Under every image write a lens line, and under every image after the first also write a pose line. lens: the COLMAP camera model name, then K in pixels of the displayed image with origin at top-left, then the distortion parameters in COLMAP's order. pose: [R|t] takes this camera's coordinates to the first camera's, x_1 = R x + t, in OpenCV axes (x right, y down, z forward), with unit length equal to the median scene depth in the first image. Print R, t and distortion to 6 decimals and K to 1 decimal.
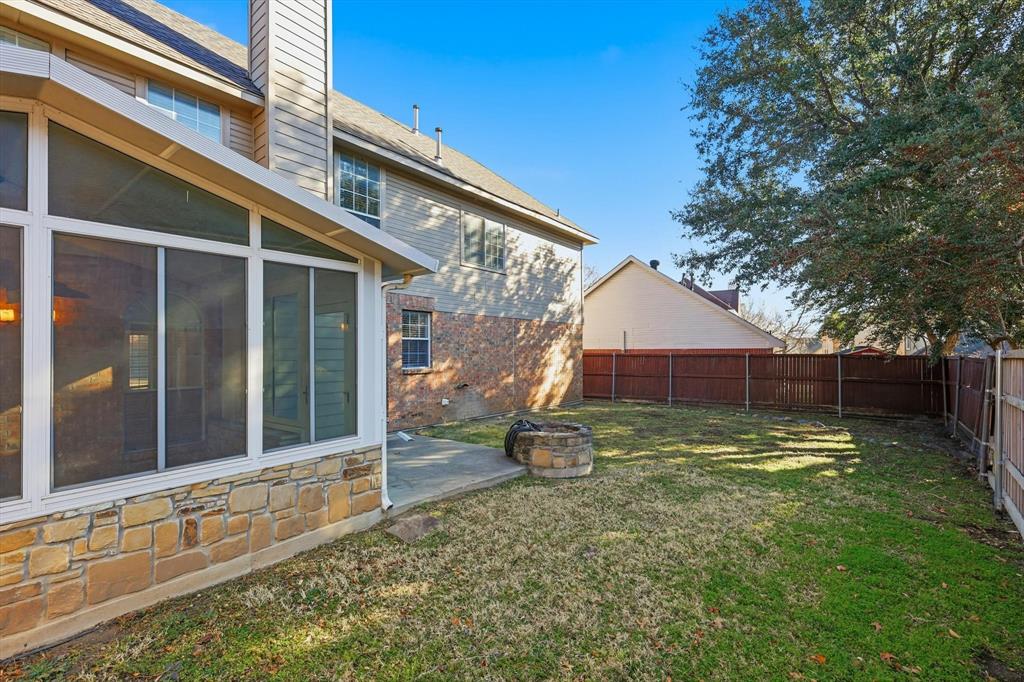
lens RADIAL K [[466.7, 0, 510.5], [0, 466.7, 351.3], [0, 0, 1]] dist [0.001511, 0.000108]
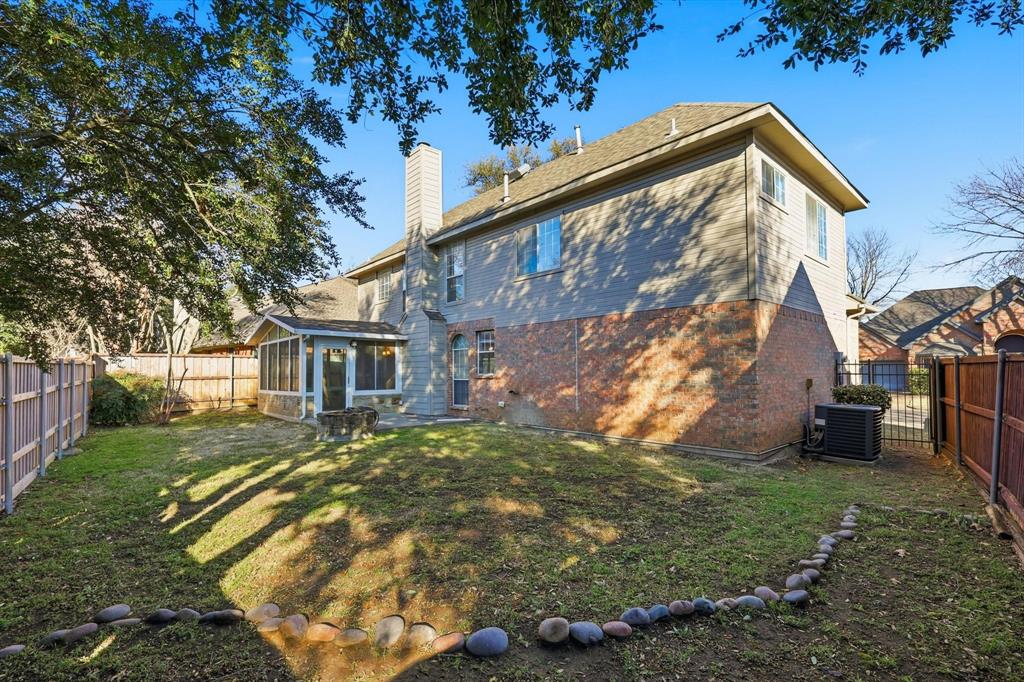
lens RADIAL K [[466.7, 0, 513.3], [0, 466.7, 358.7], [0, 0, 1]] dist [0.001511, 0.000108]
pose [[-0.201137, -0.022704, -0.979300, 0.787199], [0.005668, 0.999688, -0.024341, 0.019159], [0.979547, -0.010447, -0.200945, 0.989824]]
